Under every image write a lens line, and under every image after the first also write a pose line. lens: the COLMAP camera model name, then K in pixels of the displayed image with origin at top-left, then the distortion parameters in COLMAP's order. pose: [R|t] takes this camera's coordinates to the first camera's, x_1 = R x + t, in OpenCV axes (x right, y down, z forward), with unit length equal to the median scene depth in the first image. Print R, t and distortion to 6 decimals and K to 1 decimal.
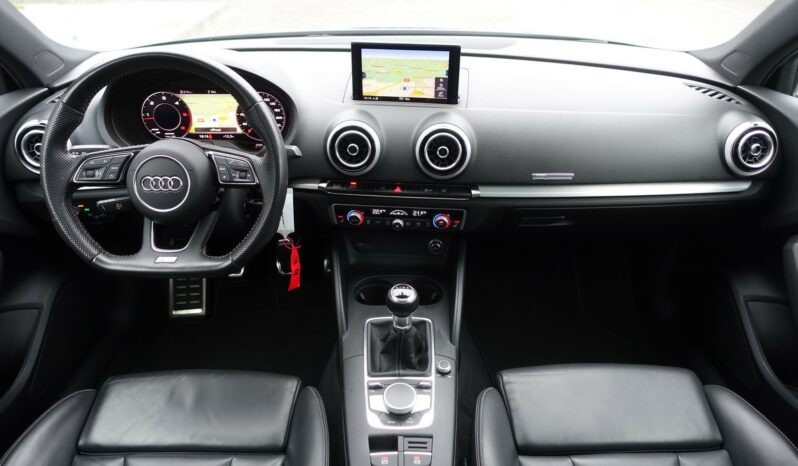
lens RADIAL K [[543.5, 0, 399.0], [0, 543.5, 233.0], [0, 0, 1]] dist [-0.008032, 0.000057]
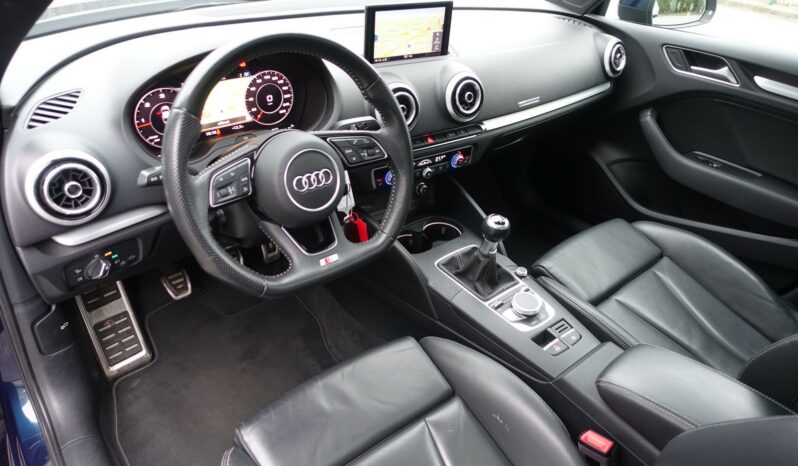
lens RADIAL K [[543.5, 0, 399.0], [0, 543.5, 233.0], [0, 0, 1]] dist [-0.008032, 0.000057]
pose [[0.781251, -0.310480, 0.541525, -0.688193], [0.265697, 0.950416, 0.161598, -0.094528], [-0.564847, 0.017633, 0.825007, 0.138770]]
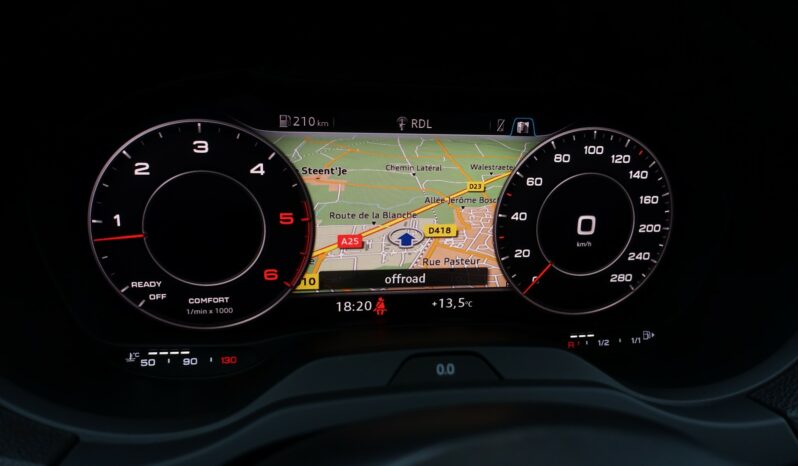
lens RADIAL K [[543.5, 0, 399.0], [0, 543.5, 233.0], [0, 0, 1]] dist [-0.008032, 0.000057]
pose [[0.990373, -0.011808, 0.137918, -0.400261], [0.039468, 0.979085, -0.199588, -0.172977], [-0.132677, 0.203110, 0.970125, 0.812130]]
